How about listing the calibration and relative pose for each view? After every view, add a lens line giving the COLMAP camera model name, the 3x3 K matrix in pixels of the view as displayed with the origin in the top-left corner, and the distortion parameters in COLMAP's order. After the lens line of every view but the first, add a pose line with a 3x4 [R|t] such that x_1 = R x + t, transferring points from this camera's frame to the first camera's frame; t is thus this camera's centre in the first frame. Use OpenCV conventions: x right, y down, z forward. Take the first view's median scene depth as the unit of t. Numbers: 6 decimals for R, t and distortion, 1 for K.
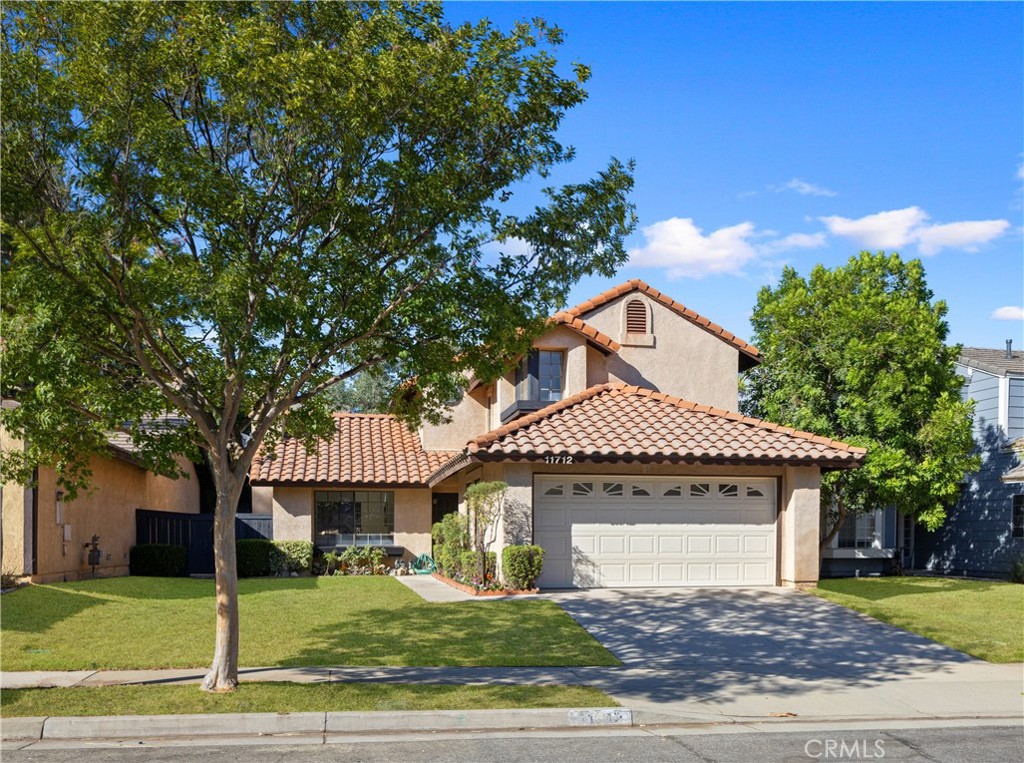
lens RADIAL K [[1376.0, 0, 512.2], [0, 1376.0, 381.8], [0, 0, 1]] dist [-0.038449, 0.000000]
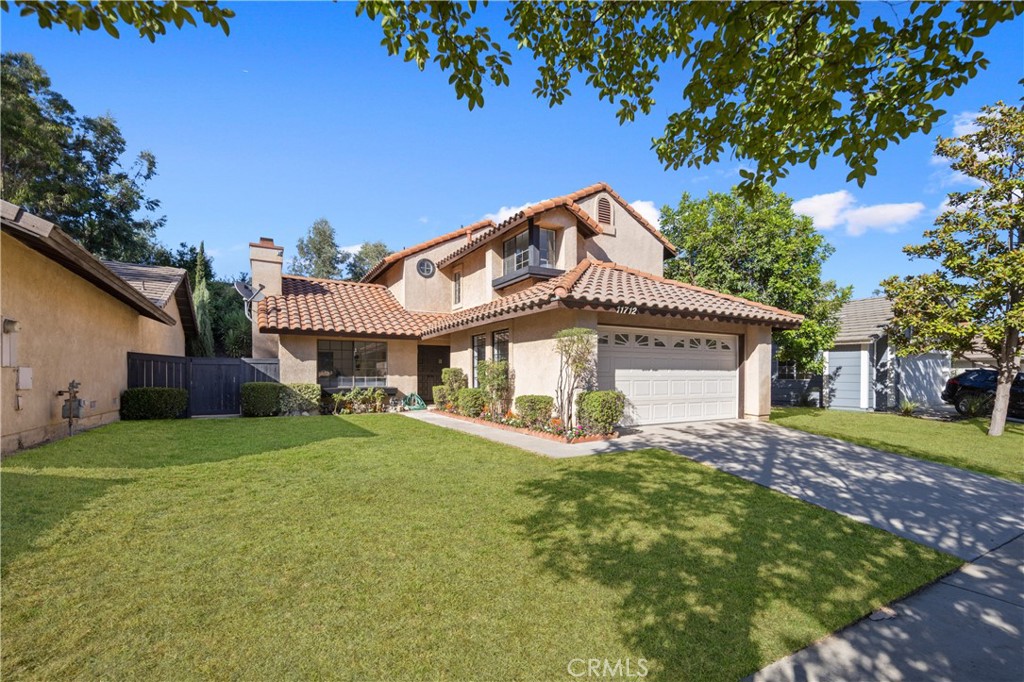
lens RADIAL K [[503.0, 0, 511.0], [0, 503.0, 343.8], [0, 0, 1]] dist [-0.001003, -0.000022]
pose [[0.912985, 0.026764, 0.407115, -0.181973], [-0.048549, 0.997883, 0.043272, 0.062035], [-0.405095, -0.059272, 0.912351, 0.599569]]
